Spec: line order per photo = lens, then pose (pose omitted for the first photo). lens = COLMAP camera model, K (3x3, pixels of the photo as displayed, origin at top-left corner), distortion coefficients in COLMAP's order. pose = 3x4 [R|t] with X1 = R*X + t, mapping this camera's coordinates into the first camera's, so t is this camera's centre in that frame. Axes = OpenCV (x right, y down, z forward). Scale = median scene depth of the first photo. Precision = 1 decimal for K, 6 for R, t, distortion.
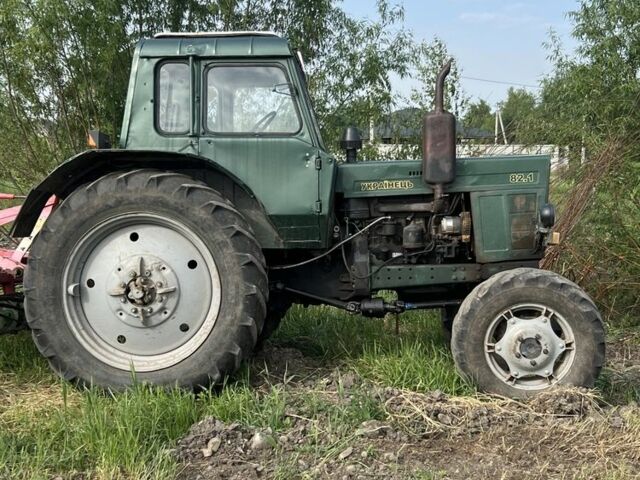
lens RADIAL K [[989.0, 0, 320.0], [0, 989.0, 240.0], [0, 0, 1]] dist [0.025156, -0.073267]
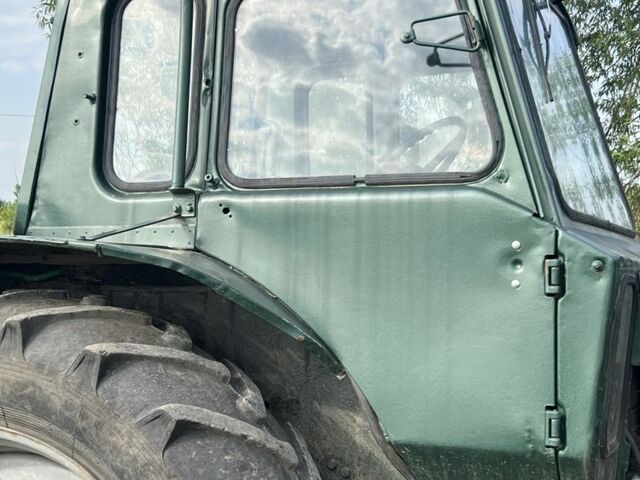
lens RADIAL K [[989.0, 0, 320.0], [0, 989.0, 240.0], [0, 0, 1]] dist [0.025156, -0.073267]
pose [[0.918981, -0.007416, -0.394233, 0.049132], [-0.020024, 0.997655, -0.065443, -0.067441], [0.393793, 0.068035, 0.916678, 0.709510]]
